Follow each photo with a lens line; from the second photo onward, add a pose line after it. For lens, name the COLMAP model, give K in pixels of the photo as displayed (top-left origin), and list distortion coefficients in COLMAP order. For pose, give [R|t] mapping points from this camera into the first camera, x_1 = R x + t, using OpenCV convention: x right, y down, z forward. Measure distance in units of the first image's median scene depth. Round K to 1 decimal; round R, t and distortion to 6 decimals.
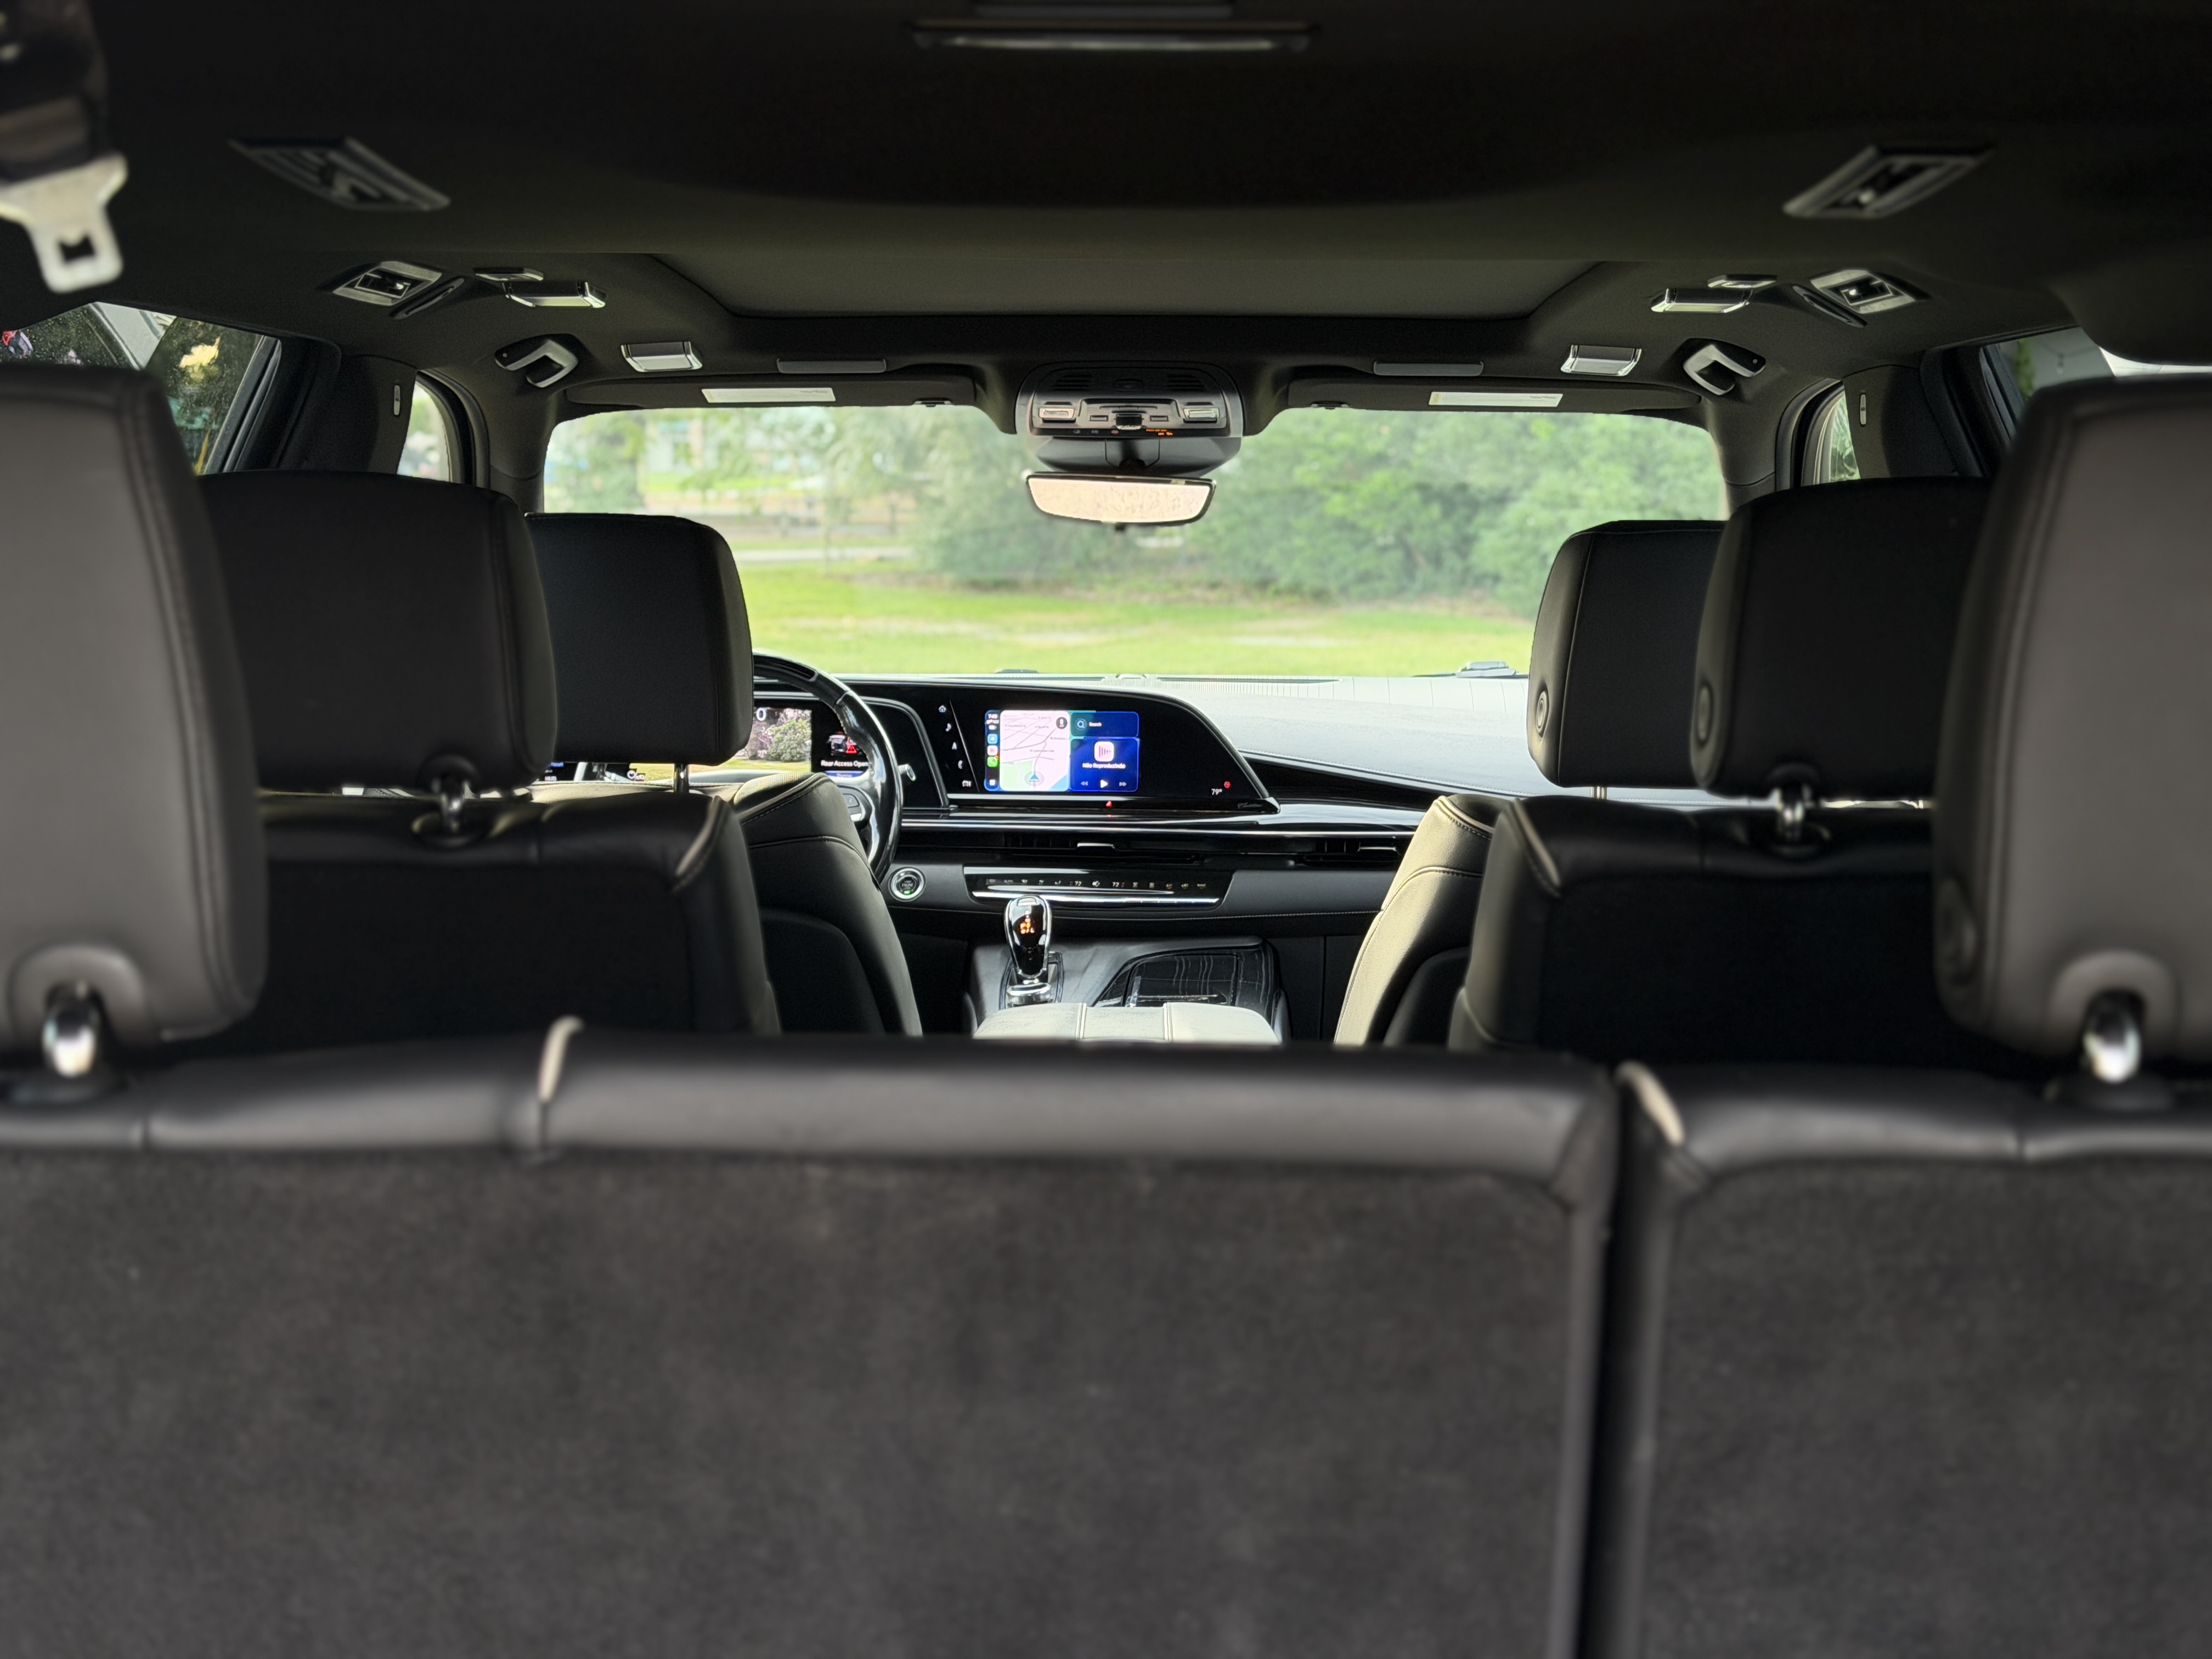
lens RADIAL K [[2987.3, 0, 1107.4], [0, 2987.3, 836.9], [0, 0, 1]] dist [0.184273, 0.000000]
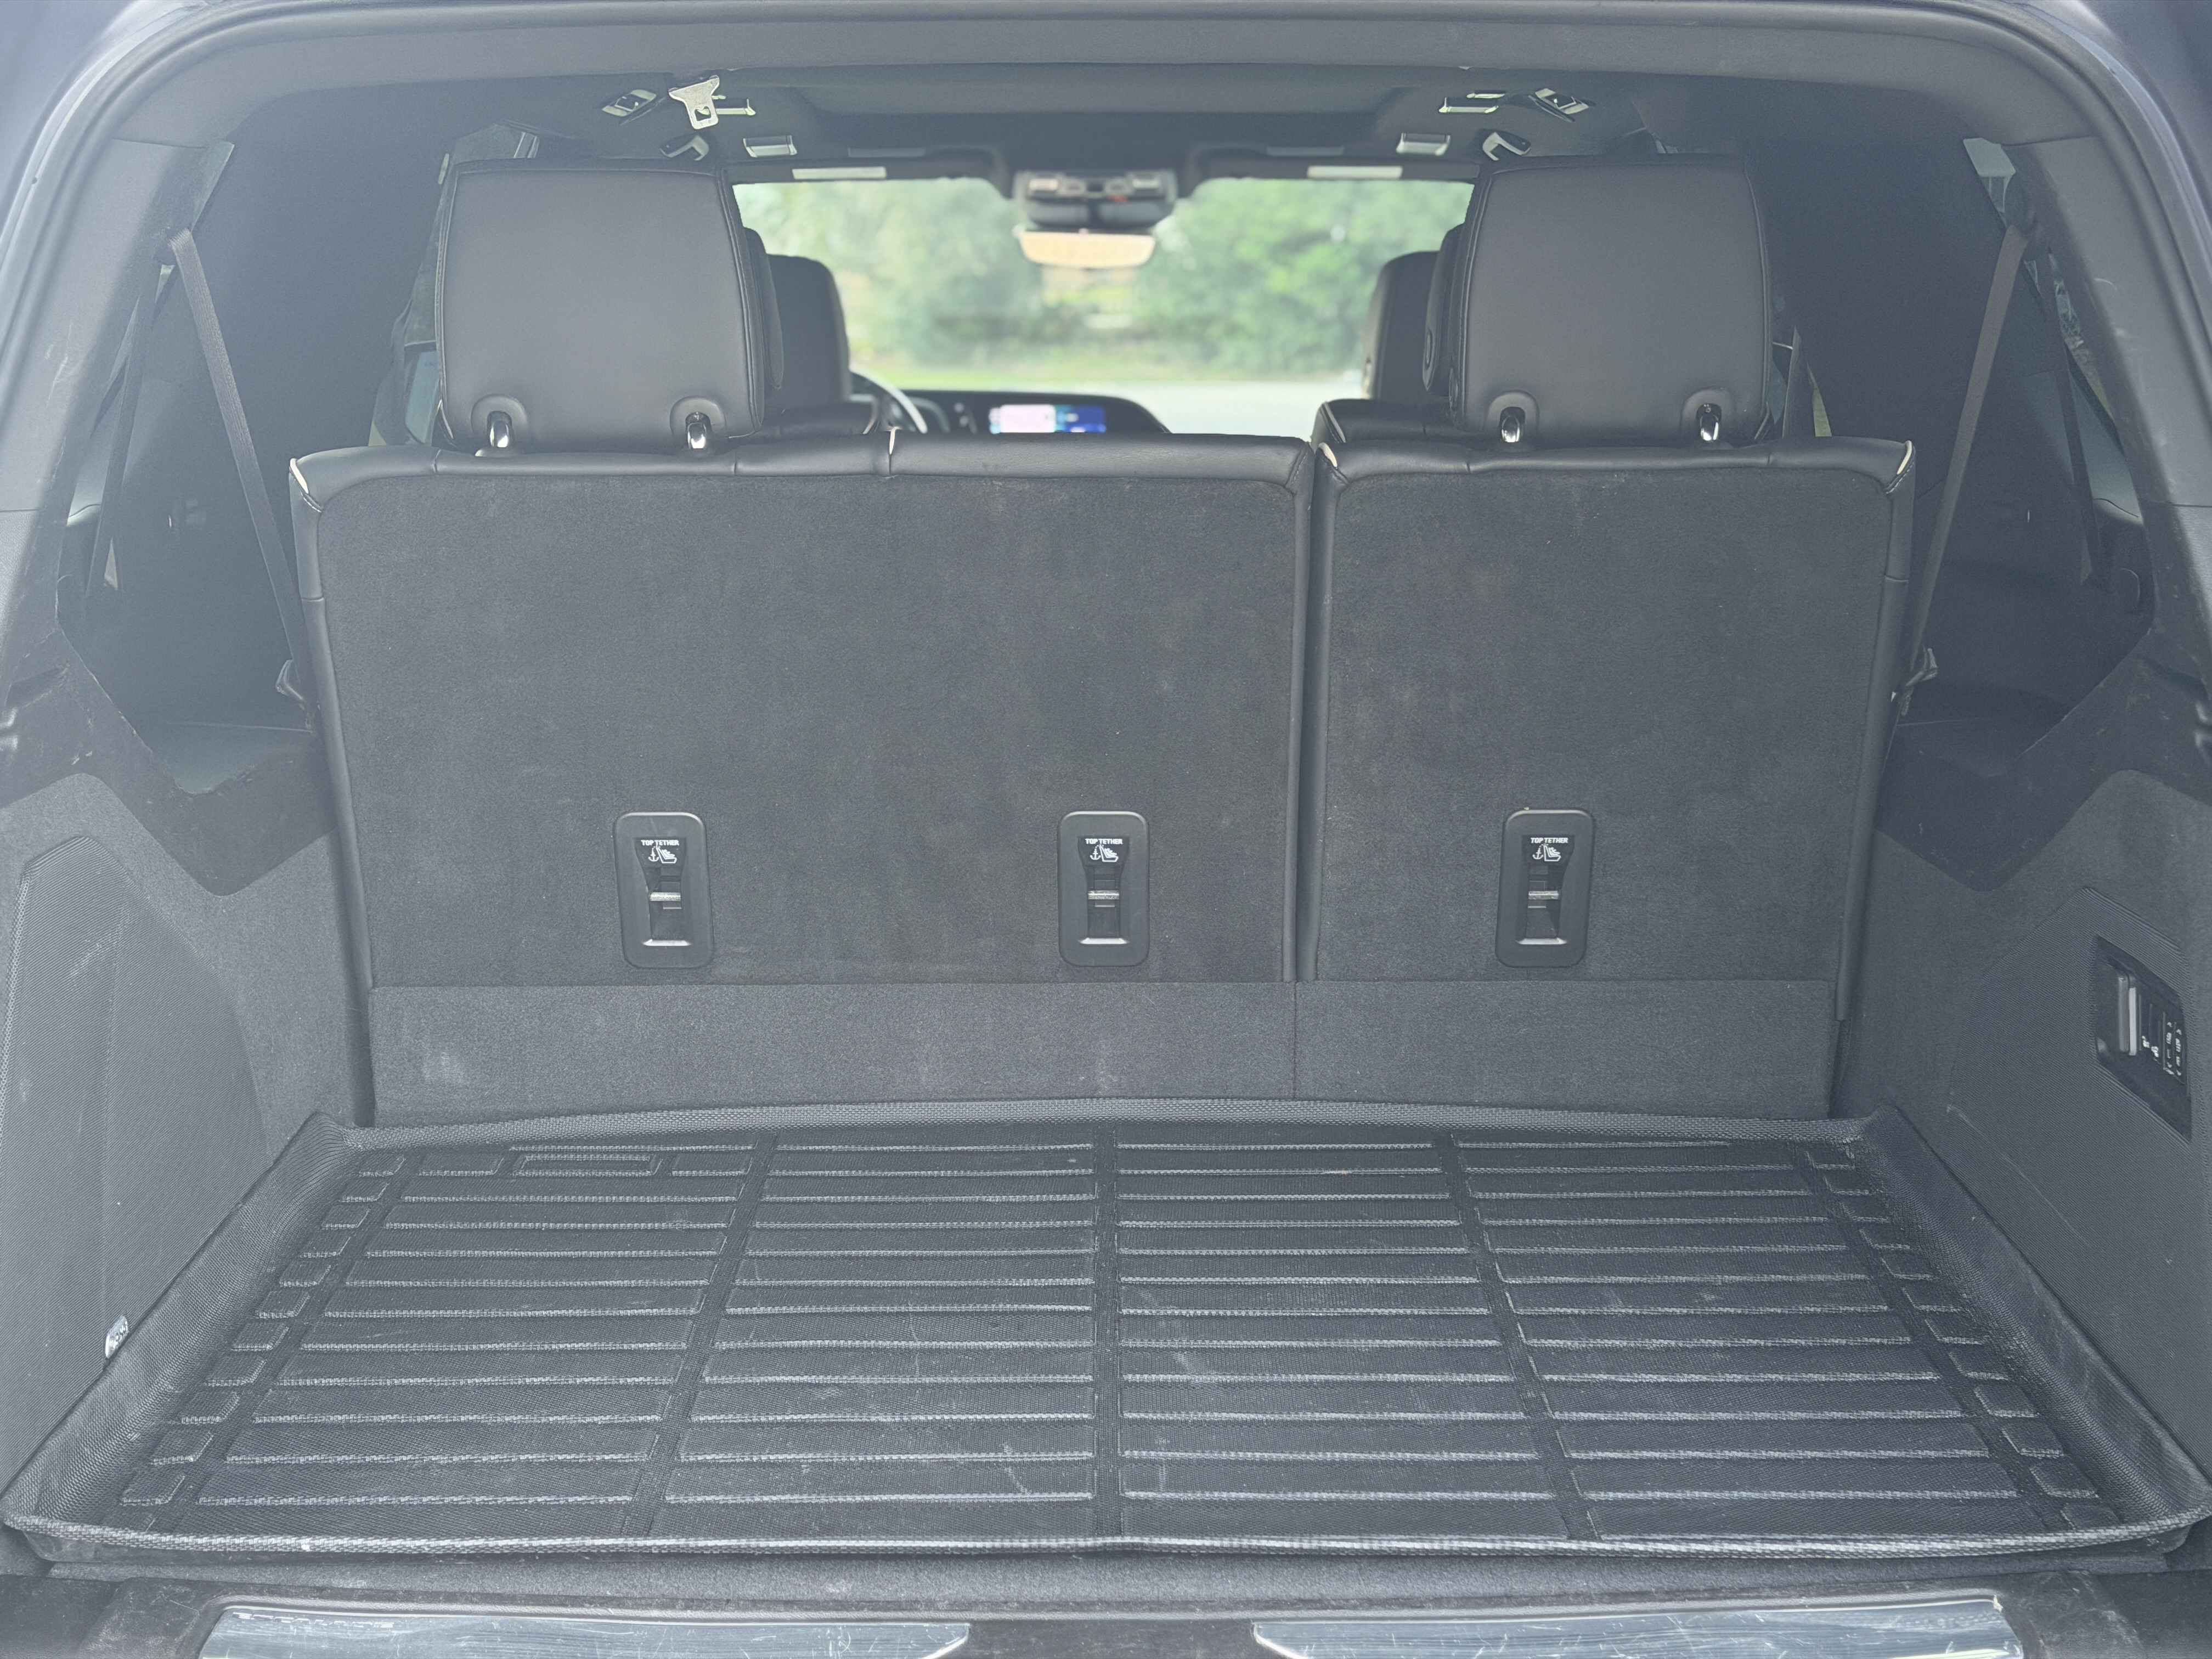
lens RADIAL K [[2987.3, 0, 1103.3], [0, 2987.3, 807.5], [0, 0, 1]] dist [0.184273, 0.000000]
pose [[0.999821, -0.011822, 0.014797, -0.013849], [0.010896, 0.998068, 0.061176, 0.066216], [-0.015491, -0.061003, 0.998017, -0.441421]]
